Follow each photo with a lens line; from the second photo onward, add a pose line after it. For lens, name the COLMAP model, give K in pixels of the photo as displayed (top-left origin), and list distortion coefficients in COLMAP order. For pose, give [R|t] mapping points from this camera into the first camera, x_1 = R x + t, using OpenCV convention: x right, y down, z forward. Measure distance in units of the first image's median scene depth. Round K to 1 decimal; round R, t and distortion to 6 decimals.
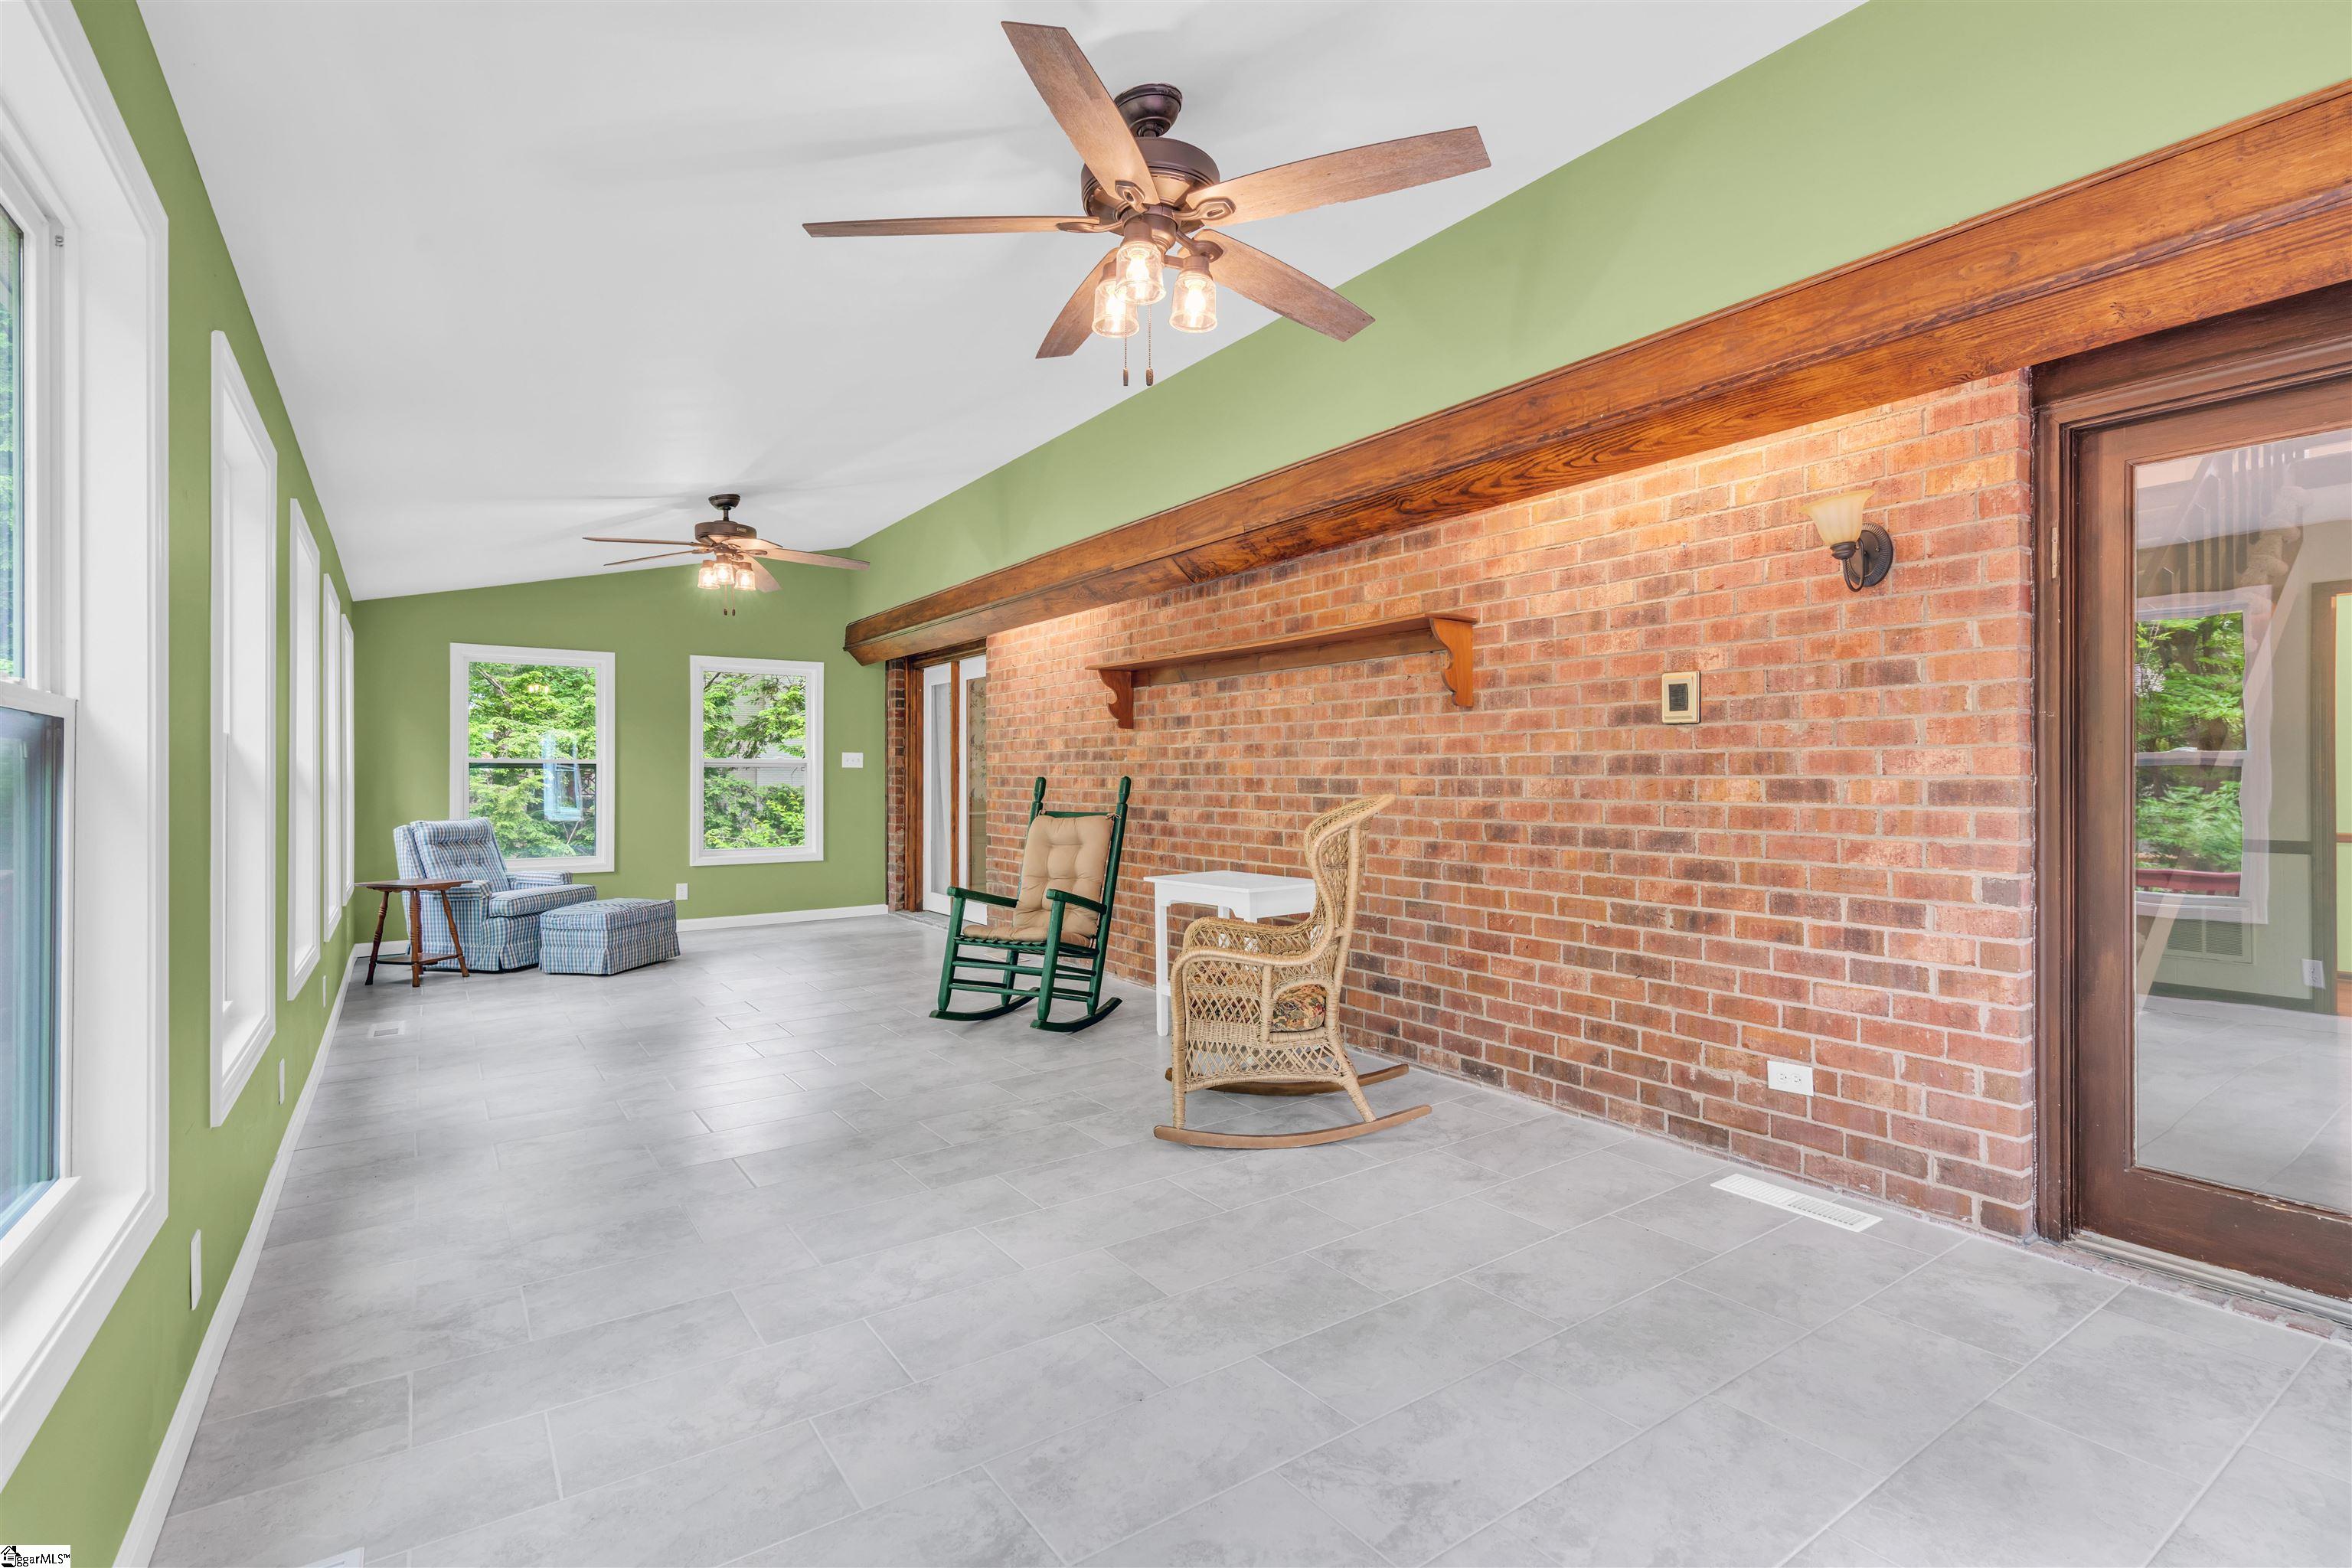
lens RADIAL K [[1082.9, 0, 1168.1], [0, 1082.9, 777.0], [0, 0, 1]] dist [-0.002417, 0.000815]
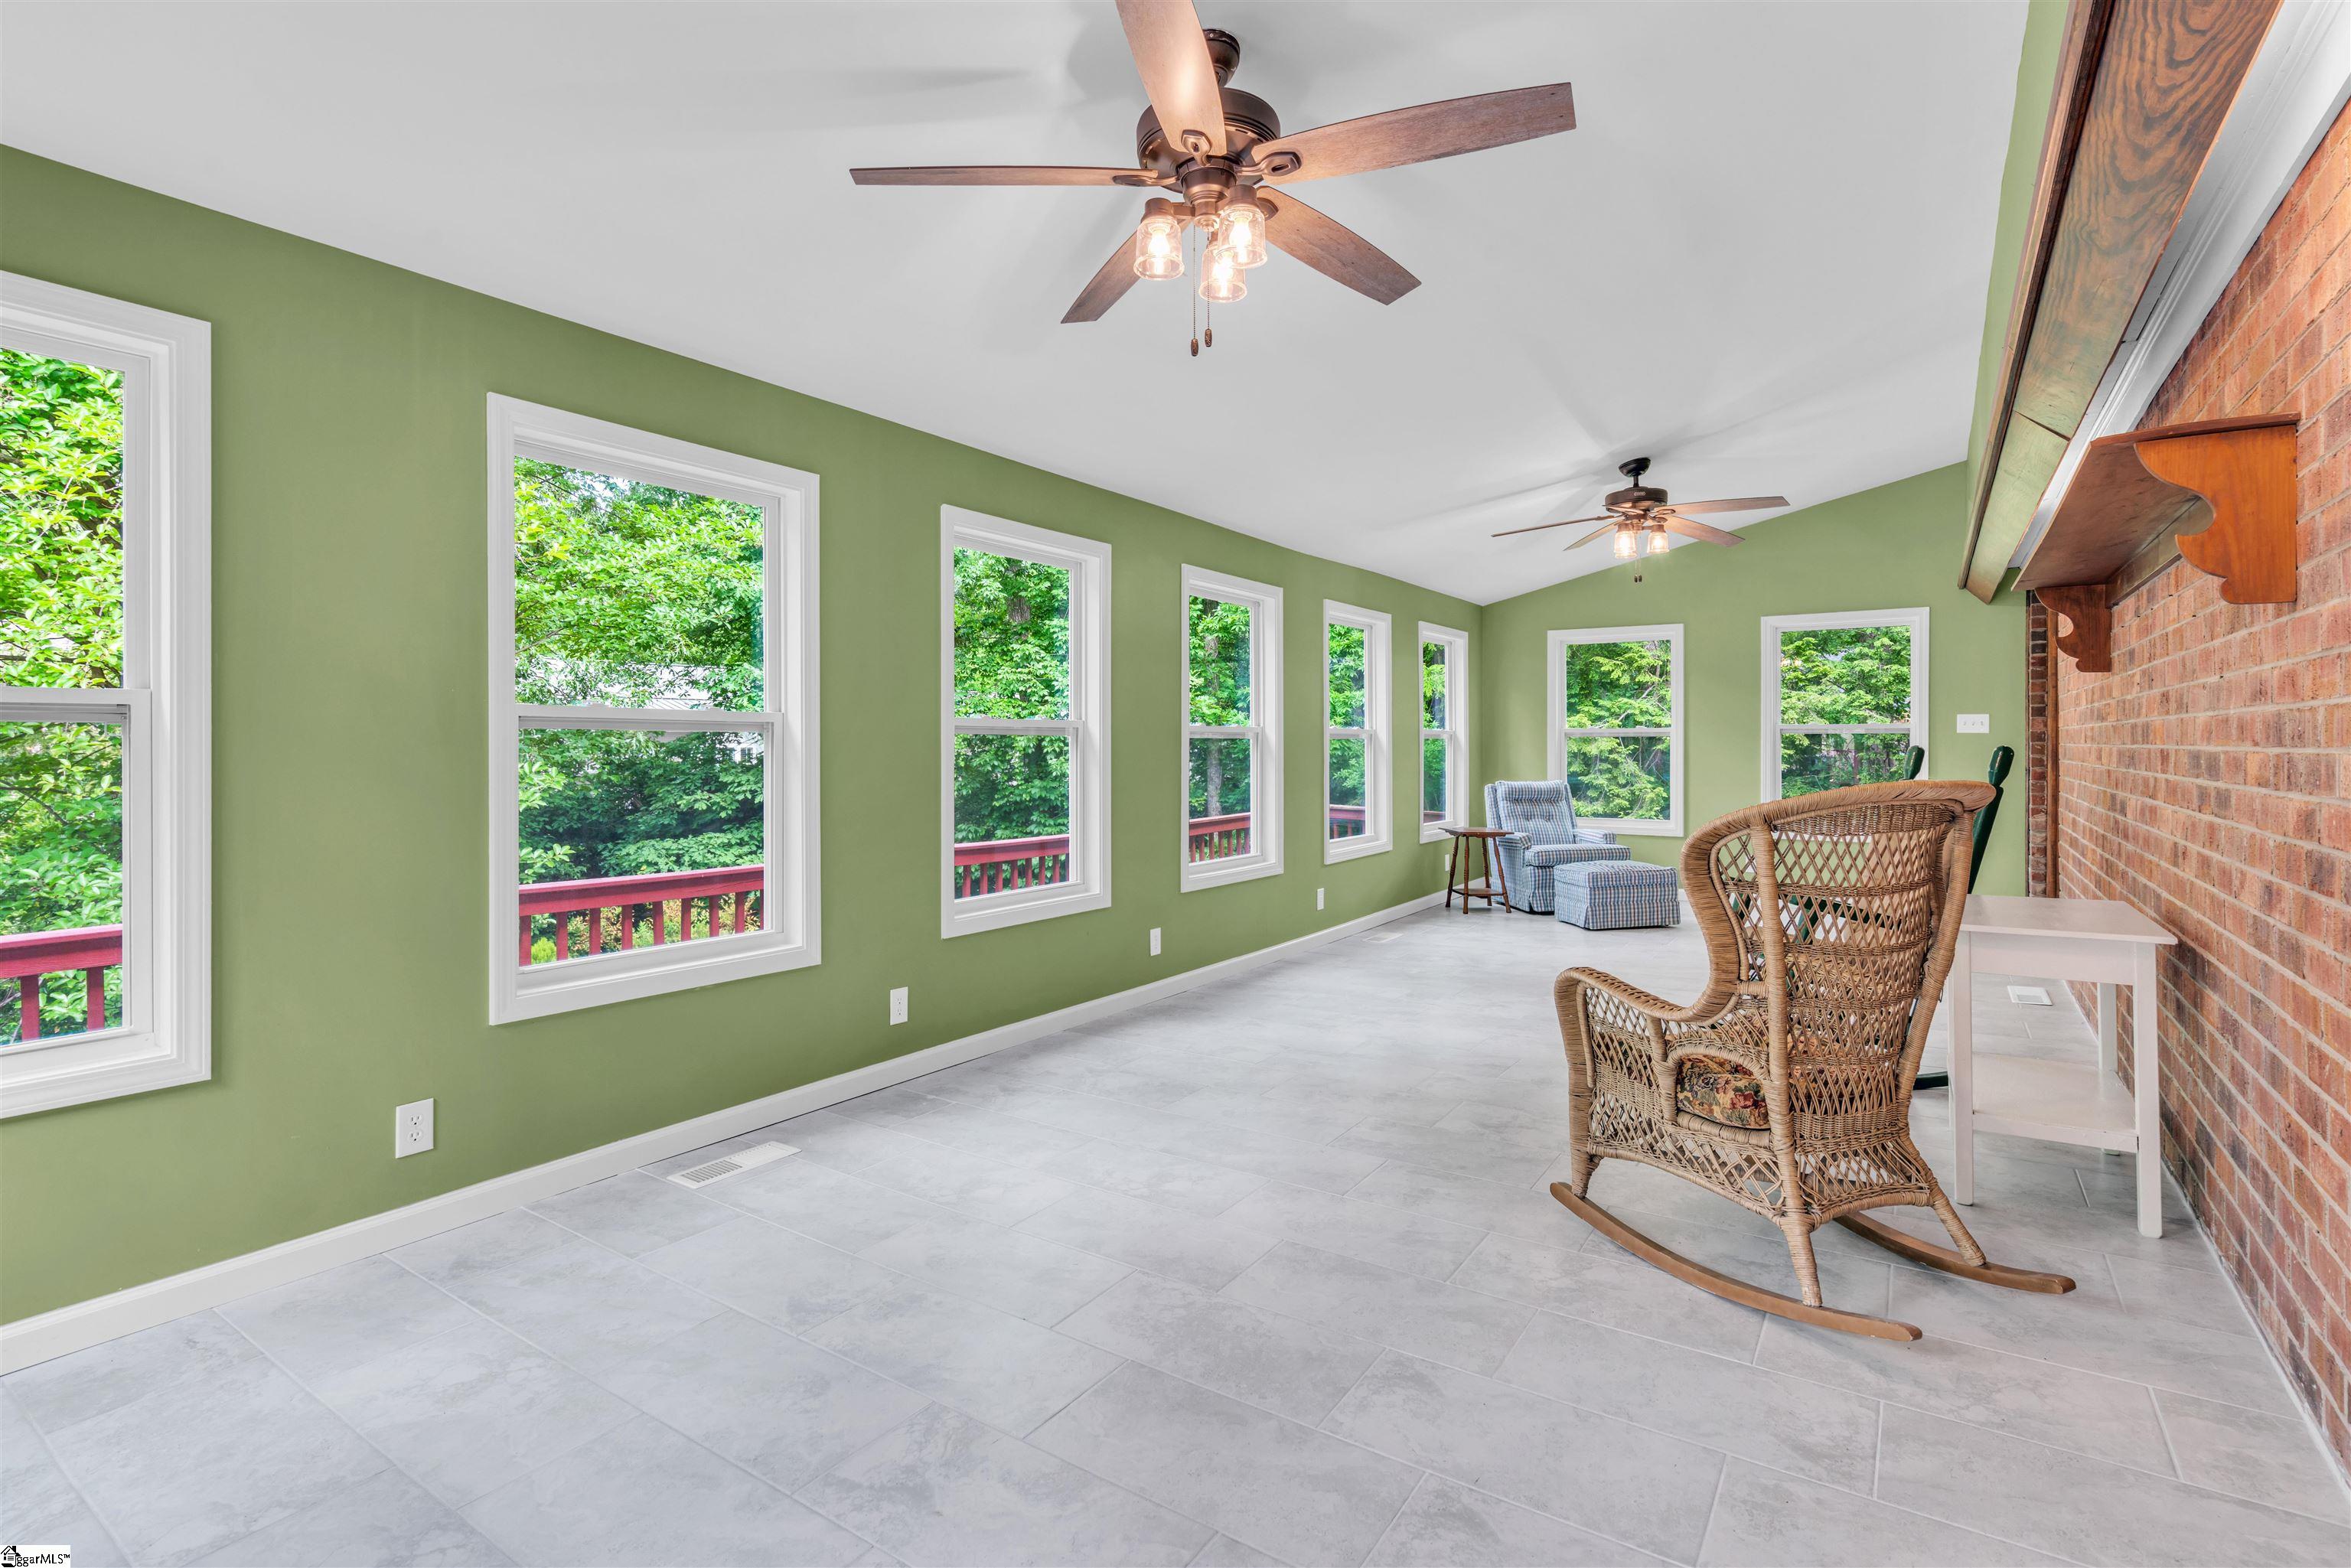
lens RADIAL K [[1082.4, 0, 1195.6], [0, 1082.4, 746.1], [0, 0, 1]] dist [-0.002417, 0.000815]
pose [[0.385324, 0.002048, -0.922779, 0.606181], [0.000905, 0.999996, 0.002597, -0.003852], [0.922781, -0.001836, 0.385321, 0.426680]]
